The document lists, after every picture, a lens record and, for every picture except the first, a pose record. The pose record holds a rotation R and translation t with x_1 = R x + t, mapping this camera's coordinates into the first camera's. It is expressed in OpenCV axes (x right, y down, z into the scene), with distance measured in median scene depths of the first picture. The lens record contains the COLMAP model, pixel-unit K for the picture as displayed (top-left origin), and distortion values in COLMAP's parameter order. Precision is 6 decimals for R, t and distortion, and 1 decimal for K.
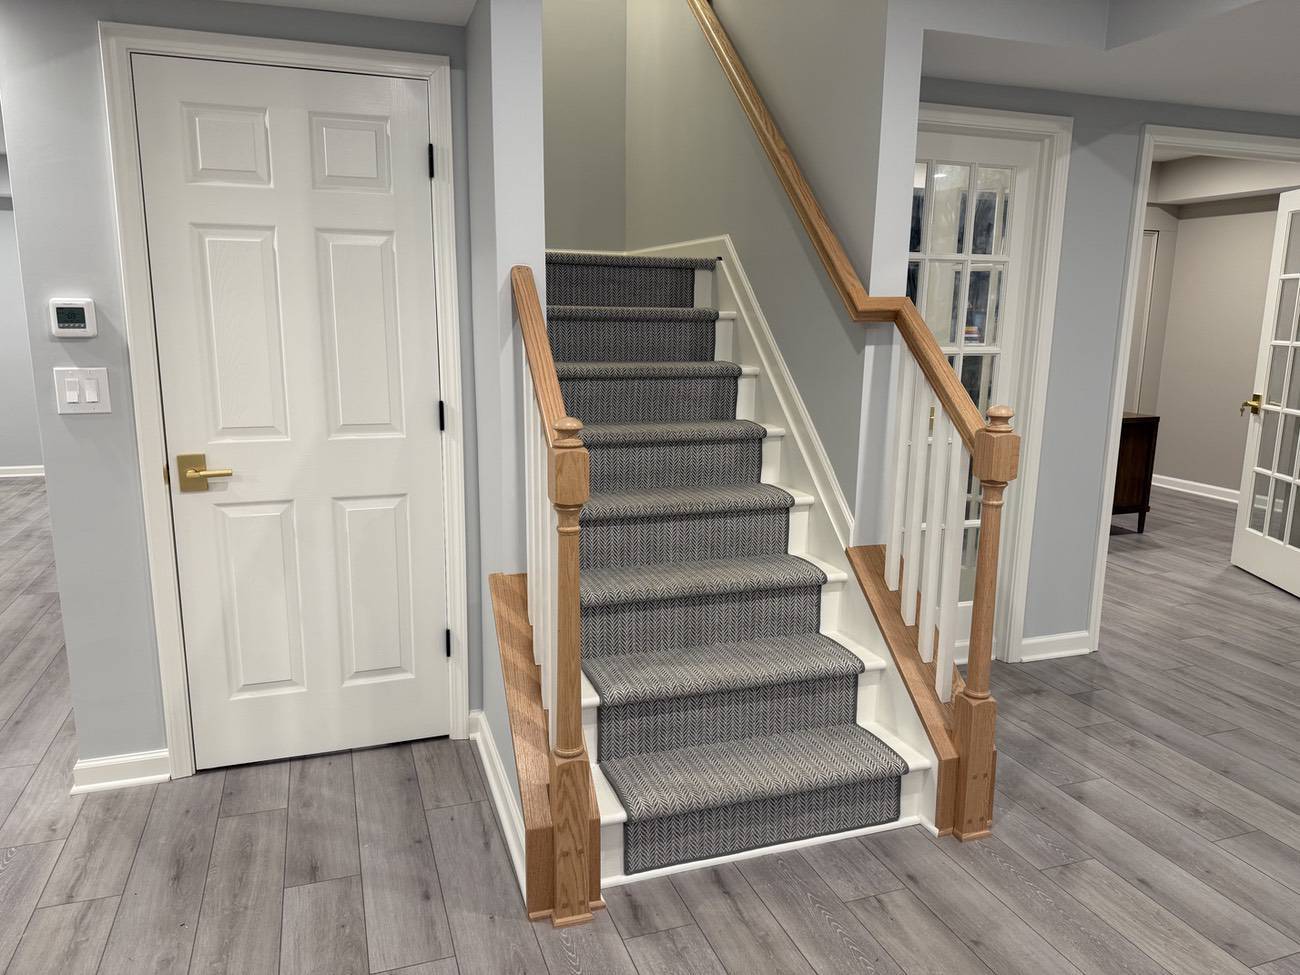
lens RADIAL K [[923.8, 0, 648.0], [0, 923.8, 496.5], [0, 0, 1]] dist [-0.002976, -0.006662]
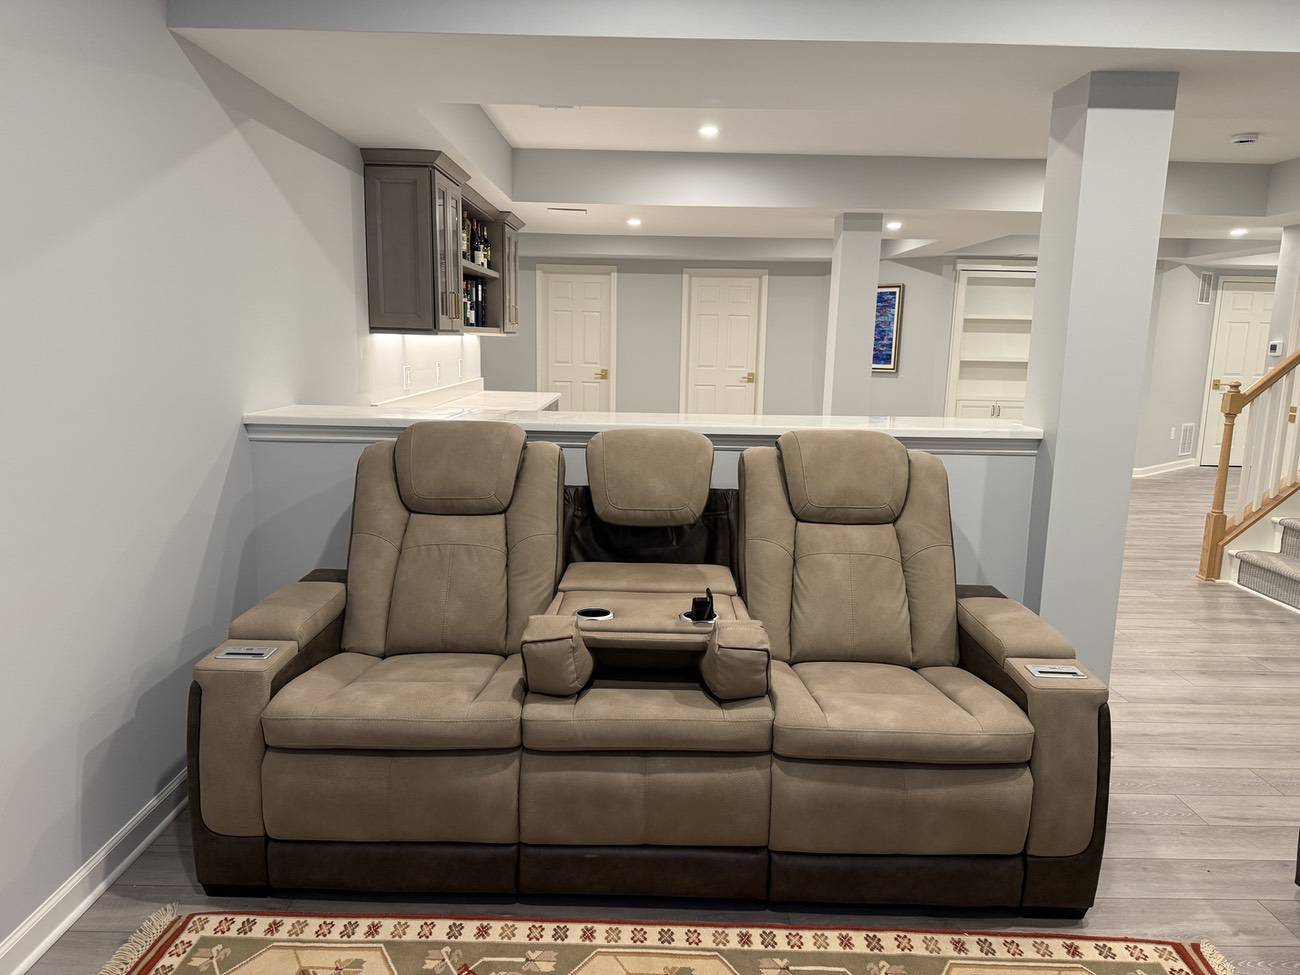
lens RADIAL K [[913.2, 0, 653.5], [0, 913.2, 493.2], [0, 0, 1]] dist [0.065564, -0.087657]
pose [[-0.319051, 0.146693, -0.936316, 2.258387], [-0.212756, 0.951647, 0.221592, -0.008042], [0.923548, 0.269906, -0.272415, 0.182725]]
